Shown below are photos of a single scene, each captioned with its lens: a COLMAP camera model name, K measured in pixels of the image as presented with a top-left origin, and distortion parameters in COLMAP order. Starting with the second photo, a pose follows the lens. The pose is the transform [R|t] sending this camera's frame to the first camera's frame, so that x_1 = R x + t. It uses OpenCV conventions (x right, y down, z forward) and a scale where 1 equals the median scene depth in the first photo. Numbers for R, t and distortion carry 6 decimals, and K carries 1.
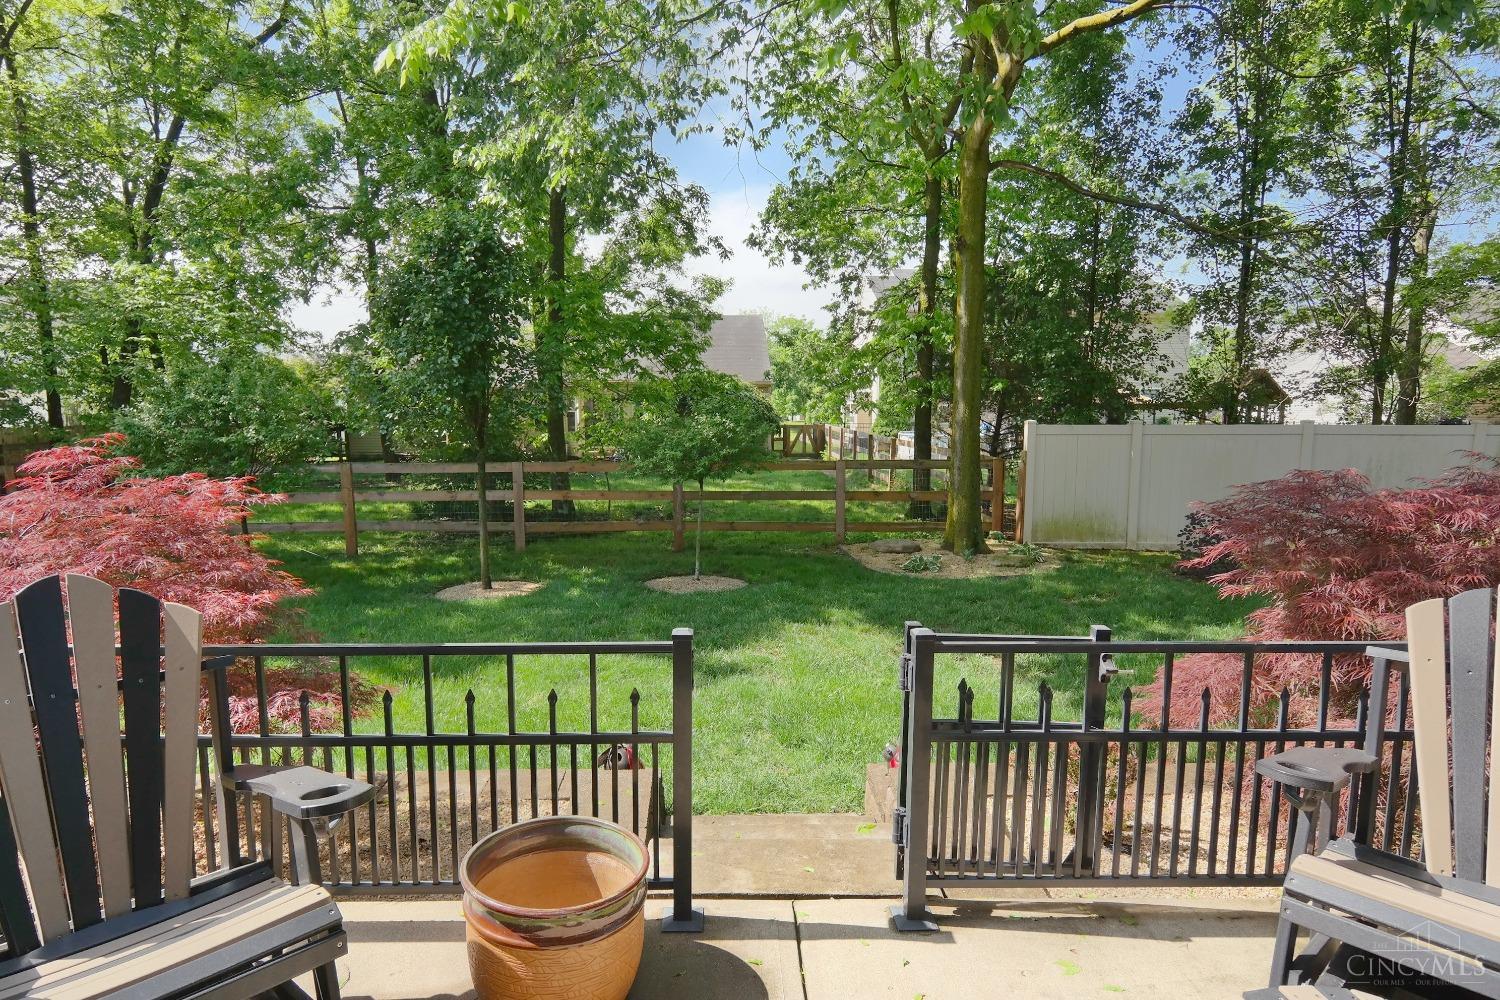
lens RADIAL K [[821.0, 0, 737.7], [0, 821.0, 506.8], [0, 0, 1]] dist [-0.002503, 0.011697]
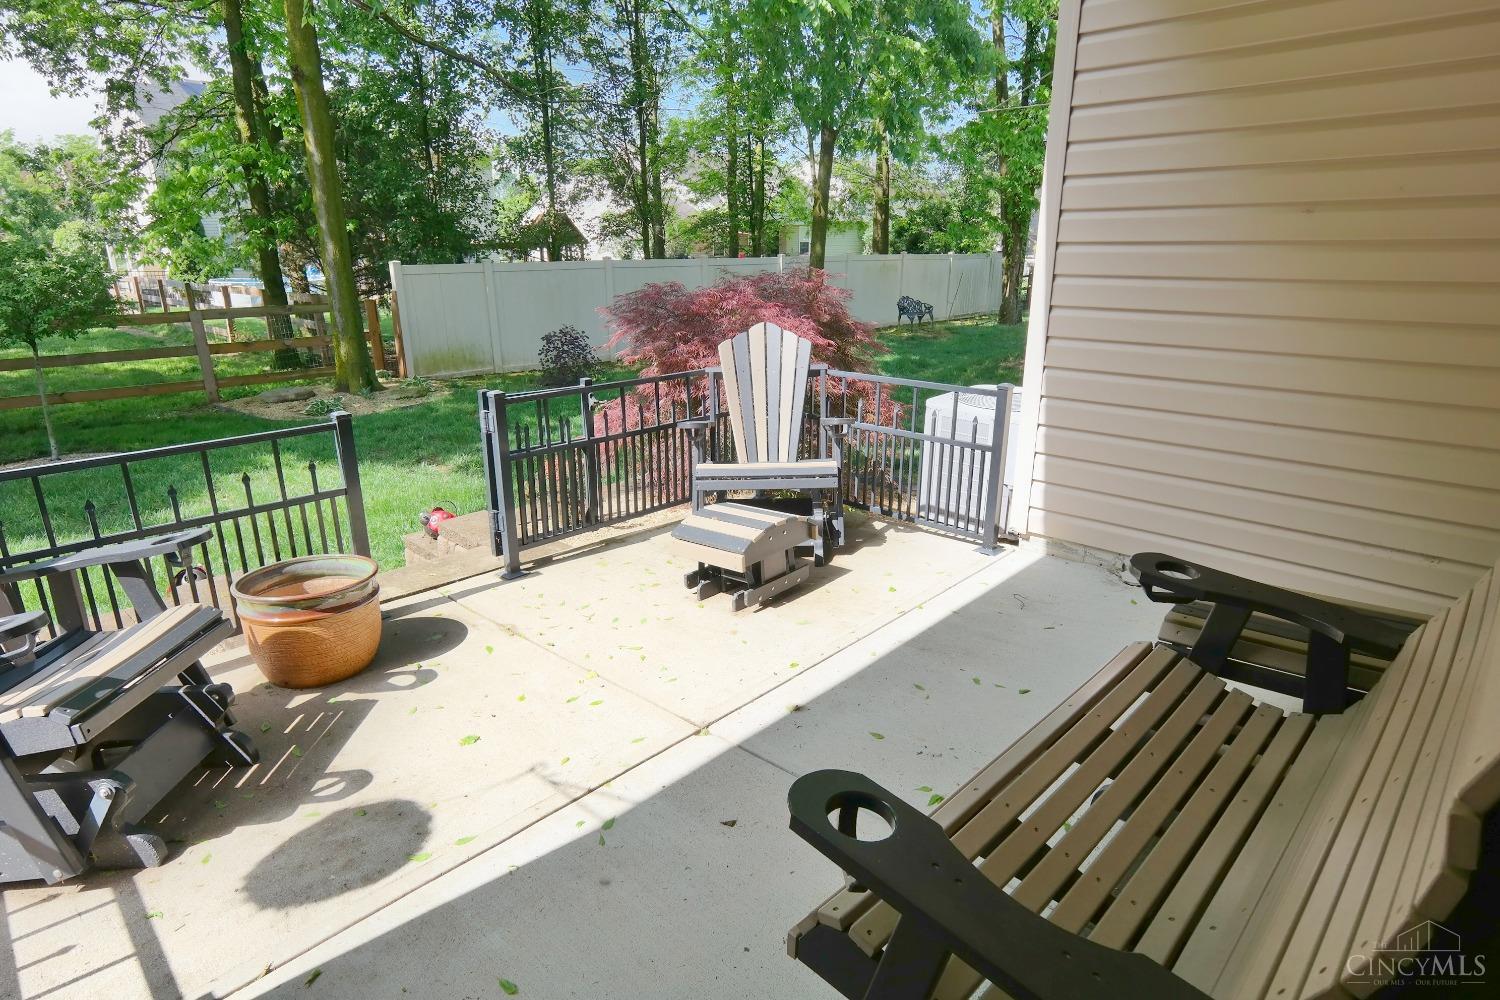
lens RADIAL K [[816.9, 0, 739.1], [0, 816.9, 508.0], [0, 0, 1]] dist [0.000475, 0.001283]
pose [[0.708174, -0.221426, 0.670418, -0.098791], [0.093802, 0.970639, 0.221499, 0.011607], [-0.699779, -0.093973, 0.708151, -0.083600]]
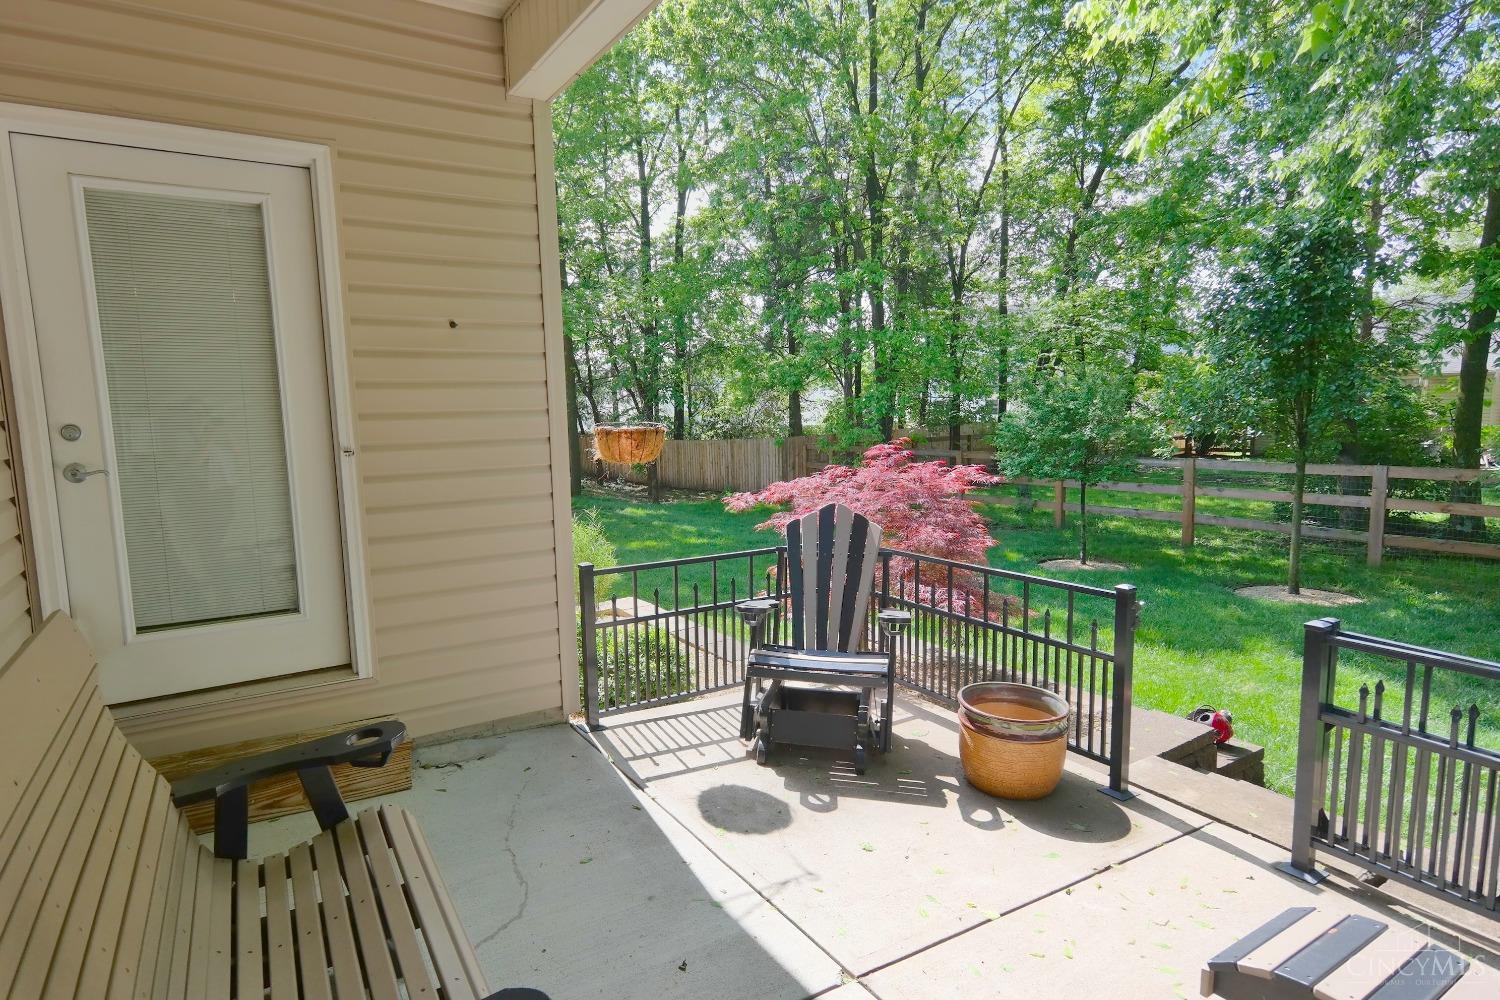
lens RADIAL K [[821.0, 0, 737.7], [0, 821.0, 506.8], [0, 0, 1]] dist [-0.002503, 0.011697]
pose [[0.513149, 0.093818, -0.853157, 0.142951], [-0.085678, 0.994642, 0.057844, -0.002282], [0.854013, 0.043414, 0.518438, -0.059567]]
